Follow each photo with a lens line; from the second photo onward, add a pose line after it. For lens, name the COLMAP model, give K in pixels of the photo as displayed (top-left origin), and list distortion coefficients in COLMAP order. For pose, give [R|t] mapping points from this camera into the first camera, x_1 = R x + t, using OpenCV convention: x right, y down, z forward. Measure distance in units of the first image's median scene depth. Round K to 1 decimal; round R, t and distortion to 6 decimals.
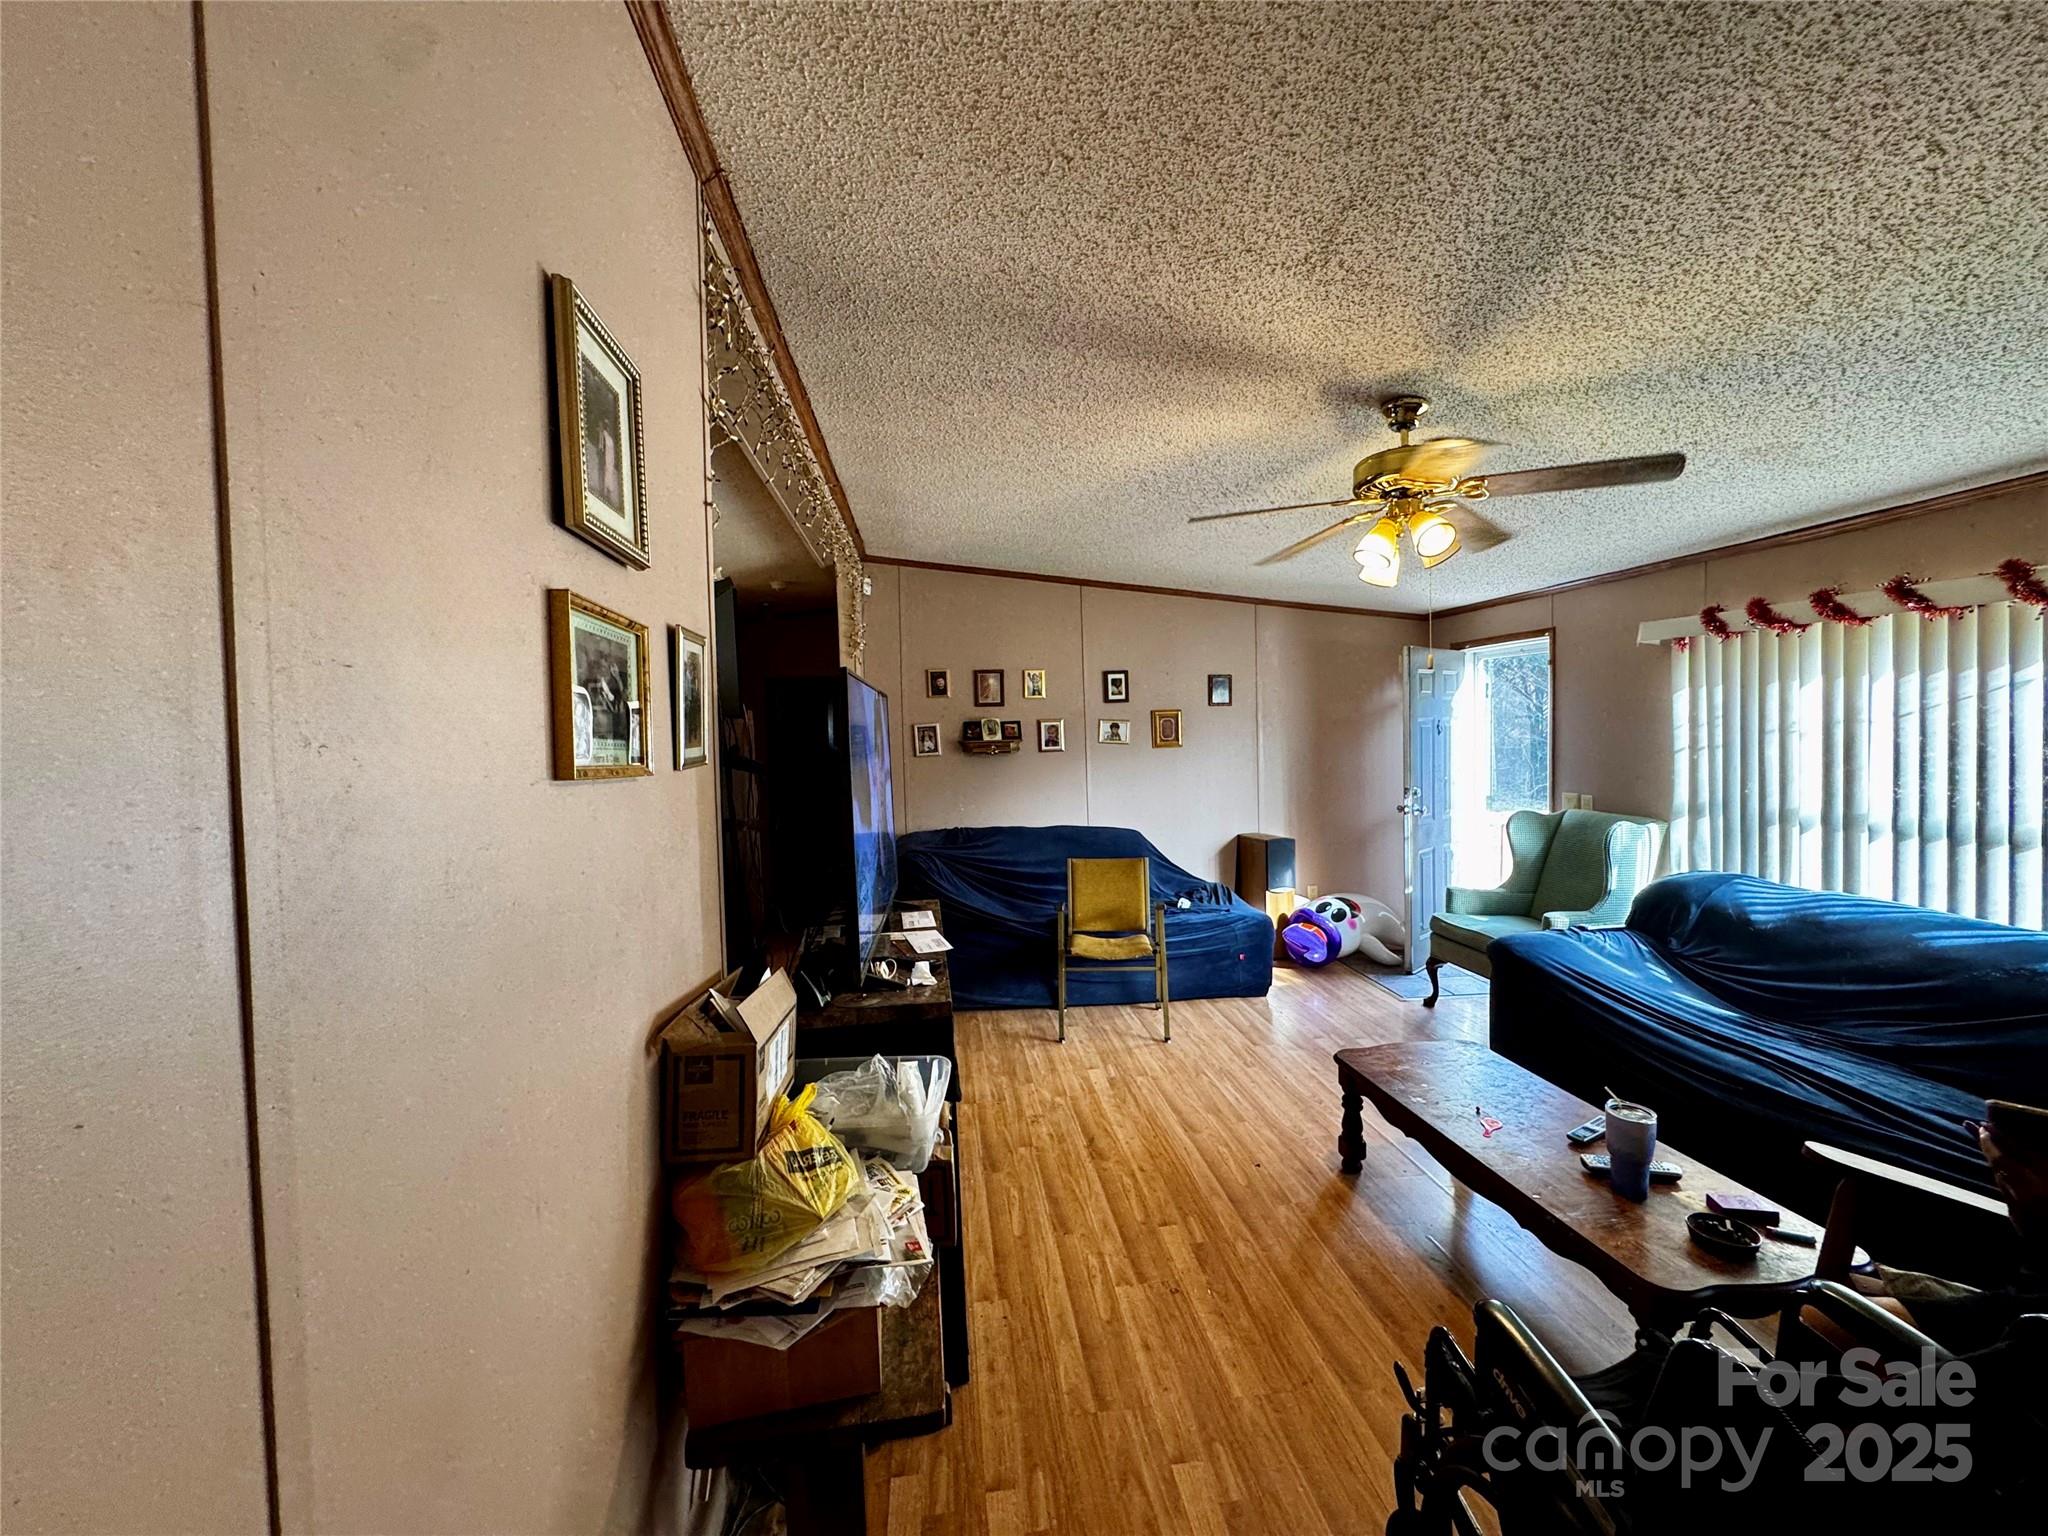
lens RADIAL K [[821.9, 0, 1027.6], [0, 821.9, 767.8], [0, 0, 1]] dist [-0.000298, 0.000031]
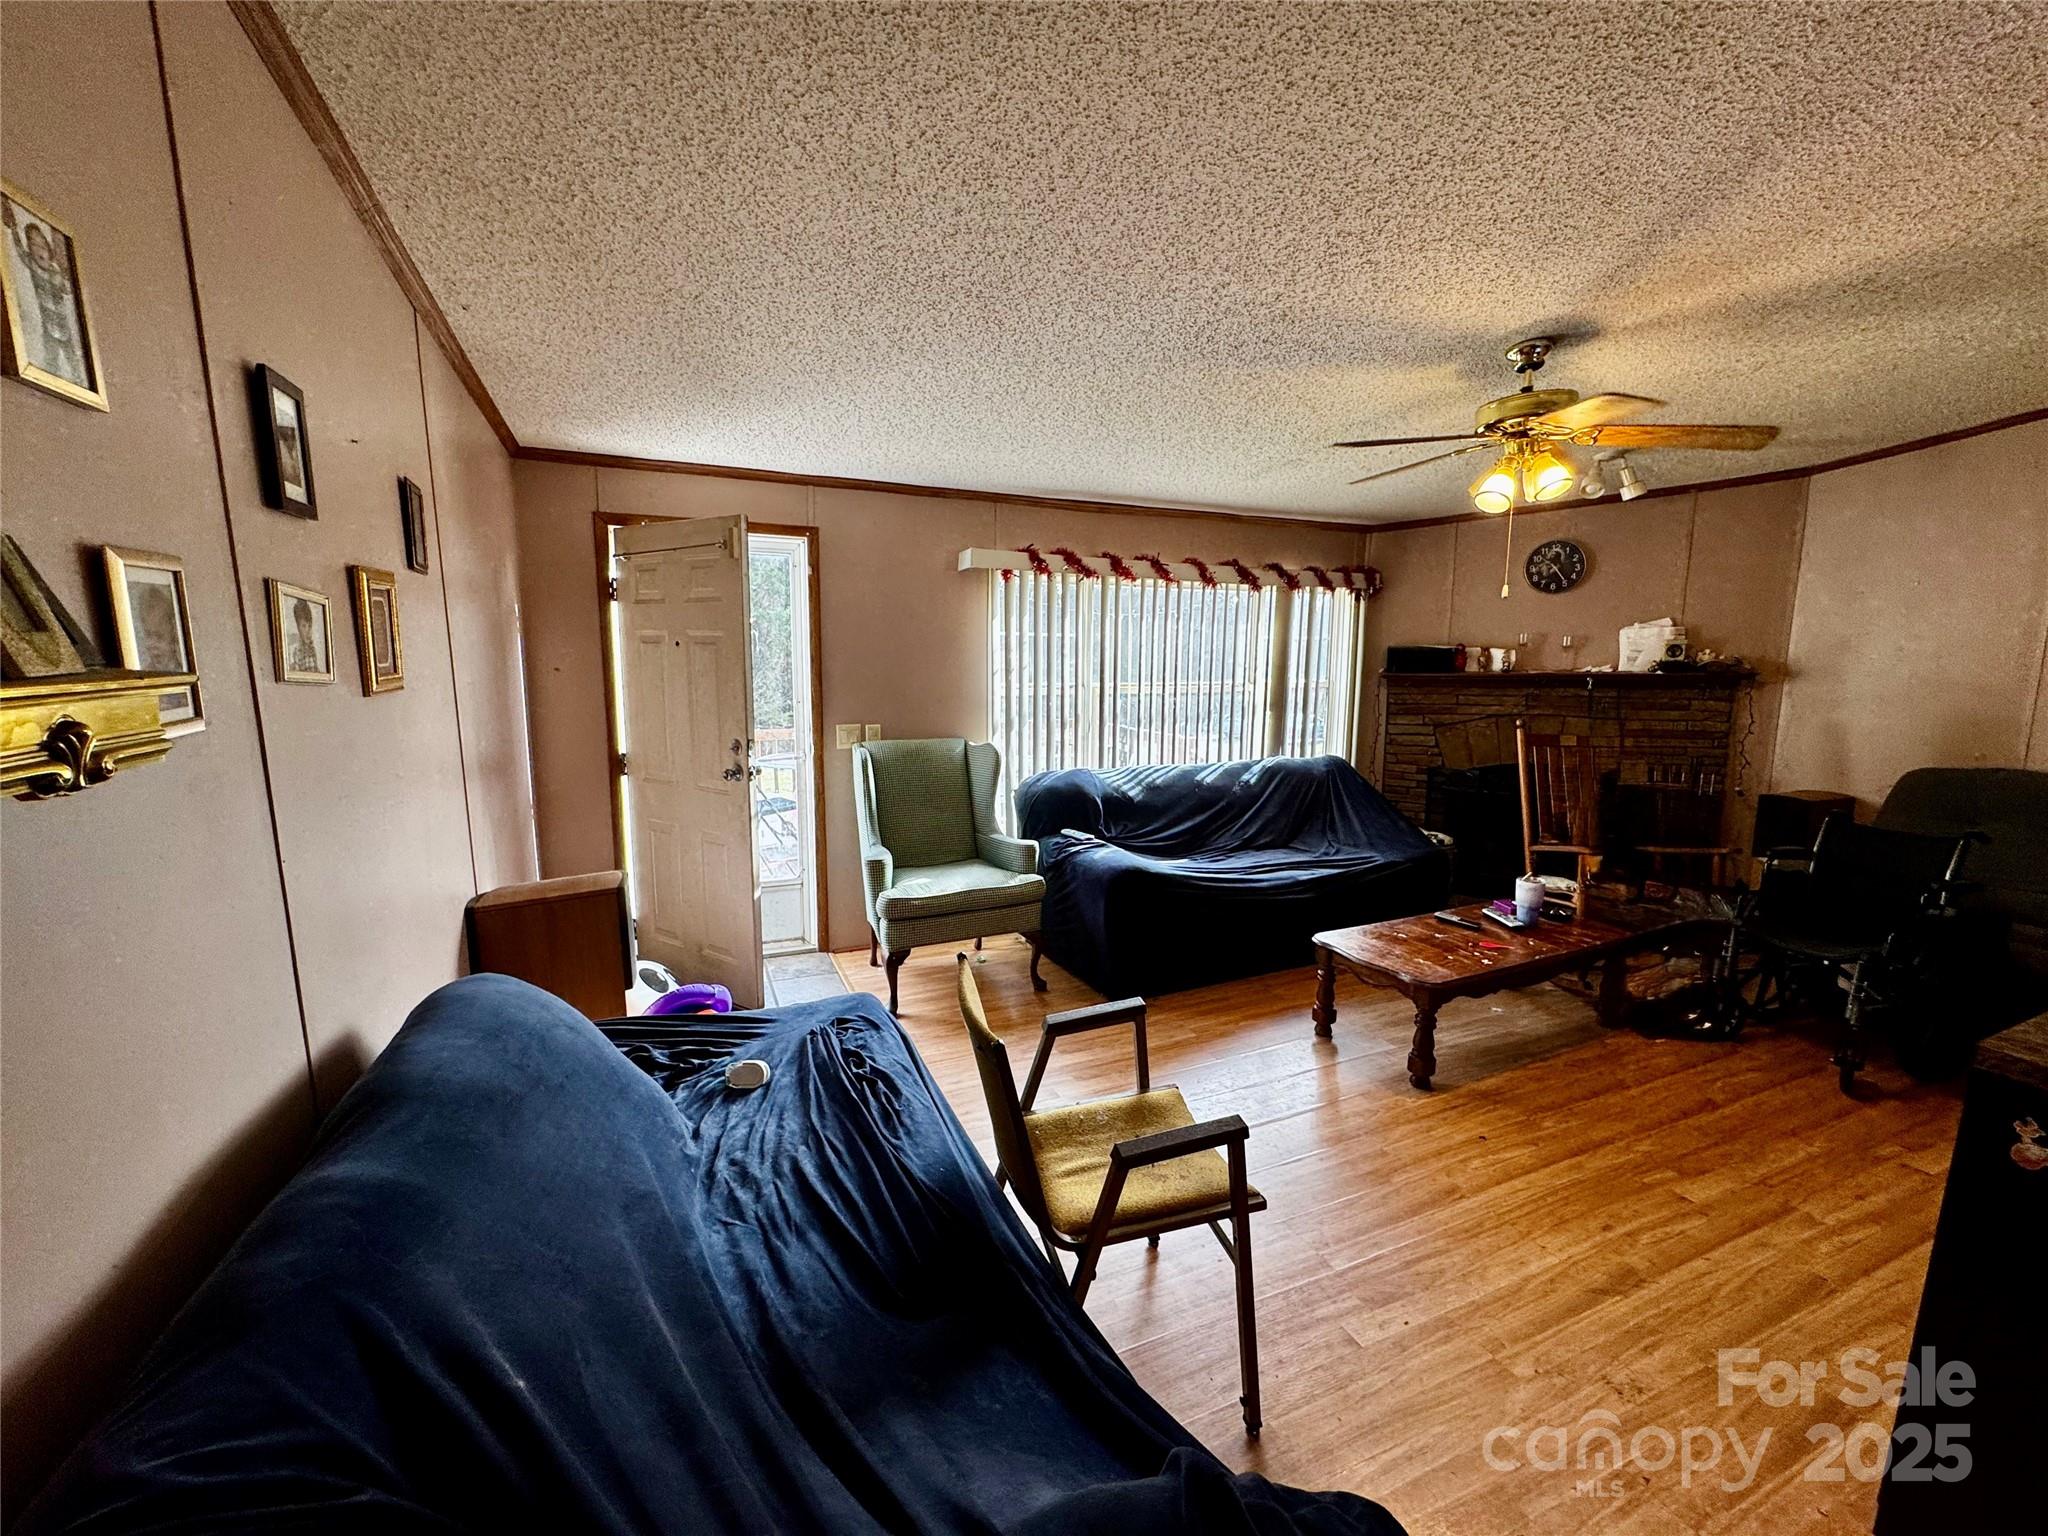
lens RADIAL K [[821.9, 0, 1027.6], [0, 821.9, 767.8], [0, 0, 1]] dist [-0.000298, 0.000031]
pose [[-0.287648, -0.120417, 0.950136, -0.324223], [0.042928, 0.989446, 0.138395, -0.051668], [-0.956774, 0.080597, -0.279443, 1.452460]]
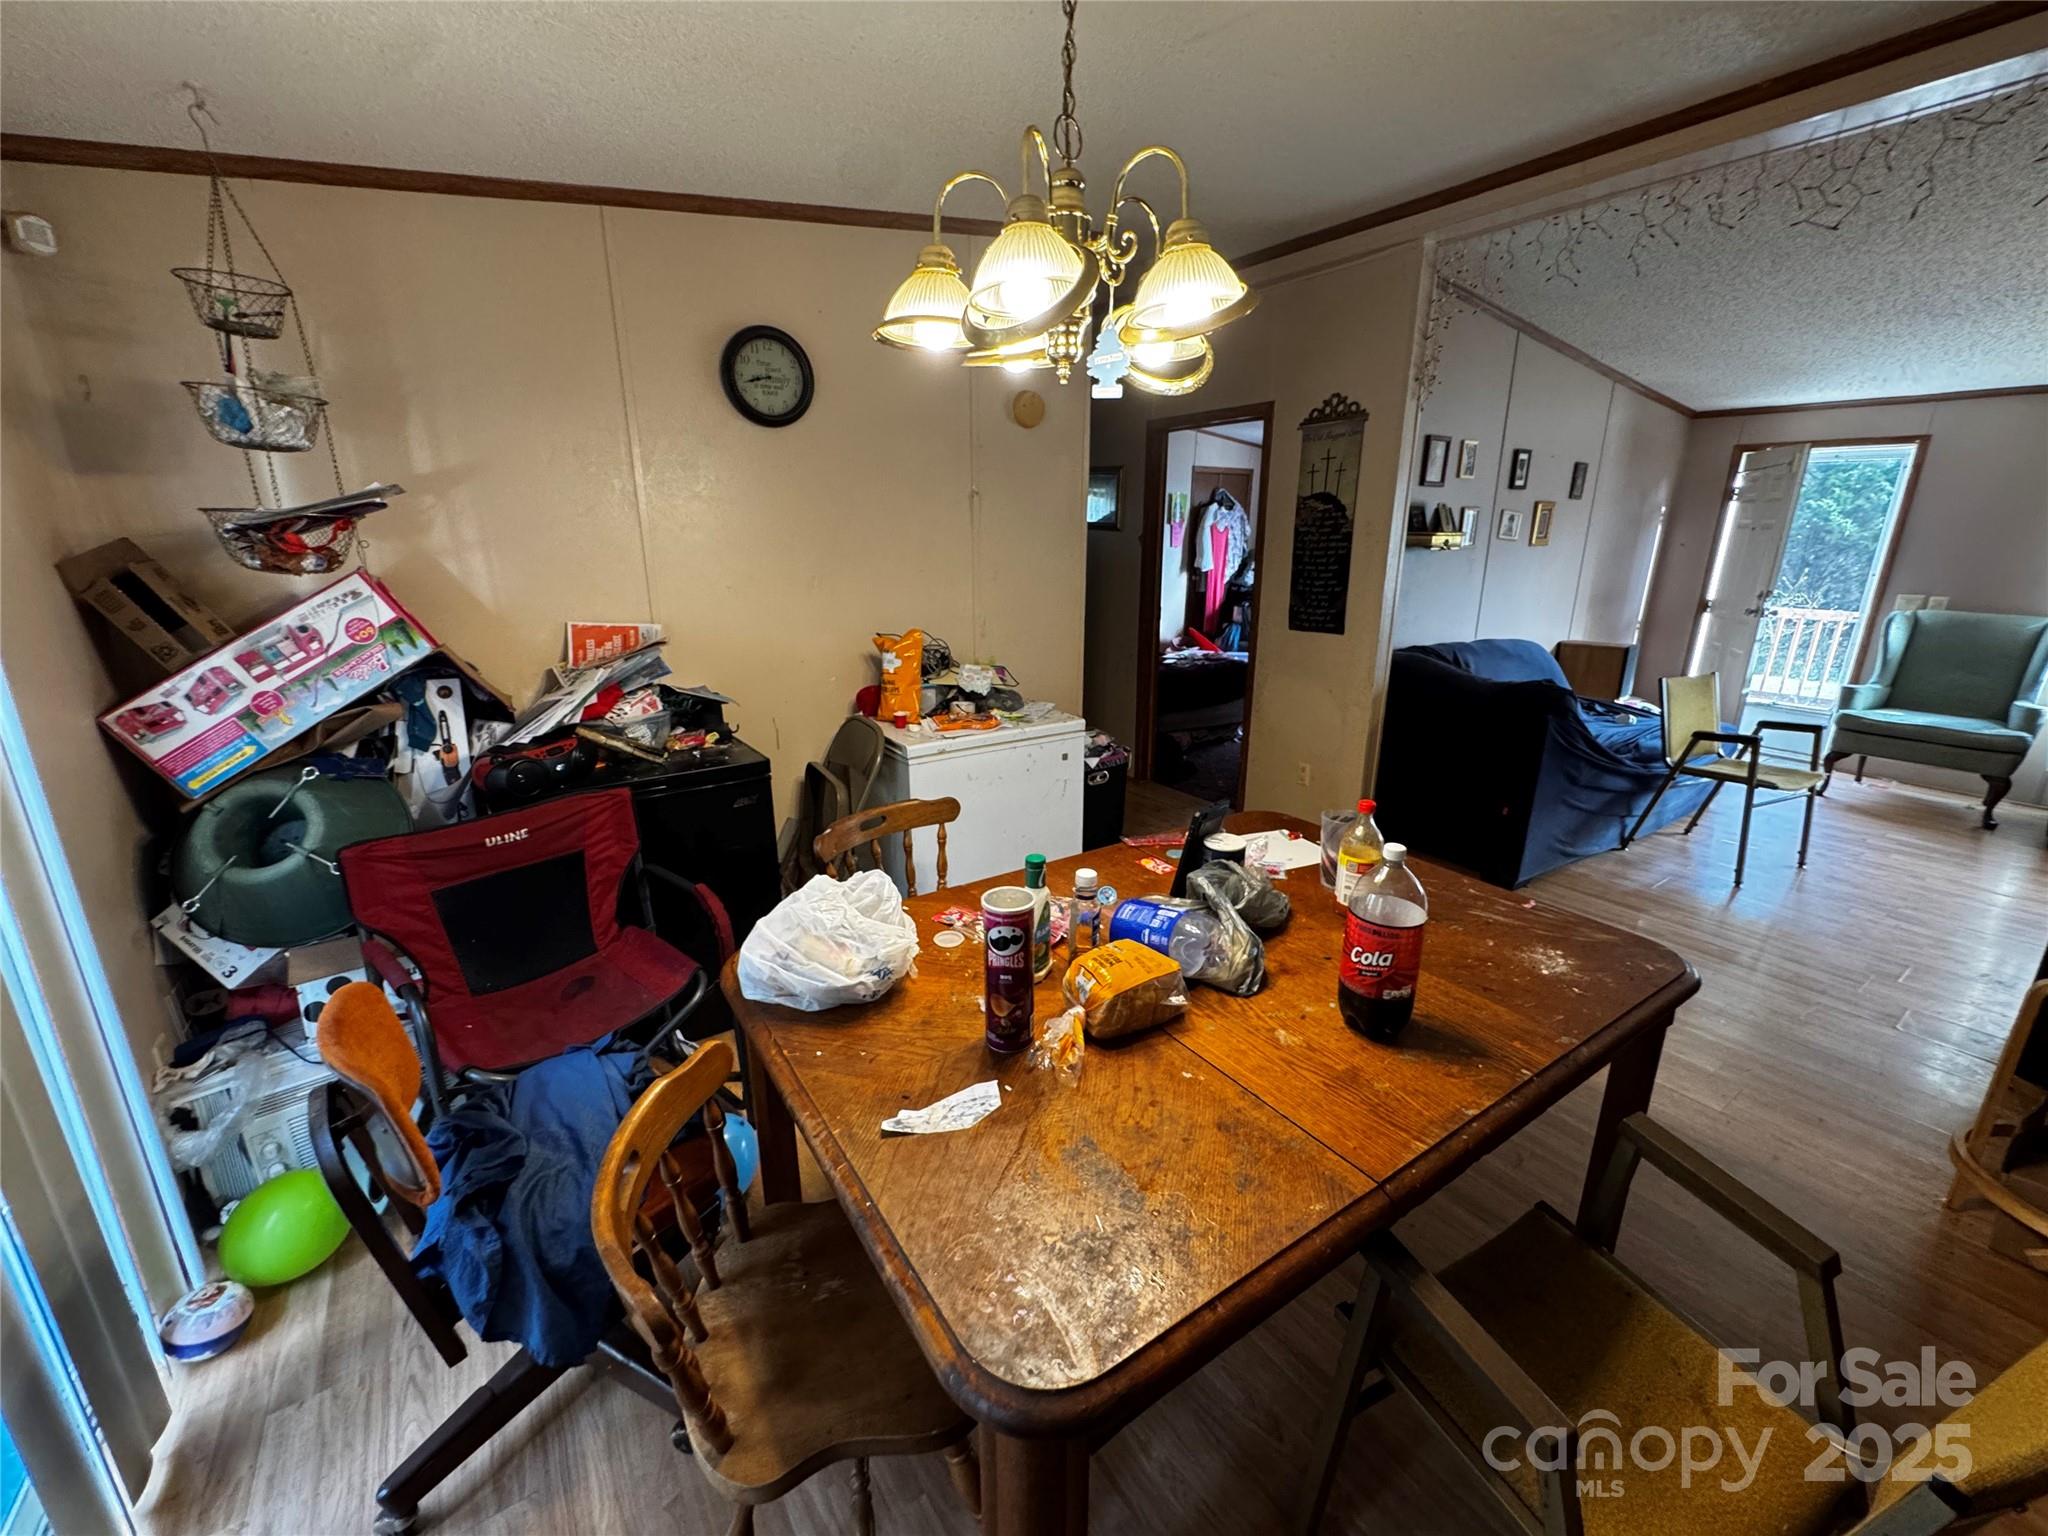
lens RADIAL K [[821.9, 0, 1027.6], [0, 821.9, 767.8], [0, 0, 1]] dist [-0.000298, 0.000031]
pose [[0.882664, -0.104855, 0.458158, -1.260130], [-0.005302, 0.972513, 0.232787, 0.007404], [-0.469974, -0.207902, 0.857847, 0.759943]]
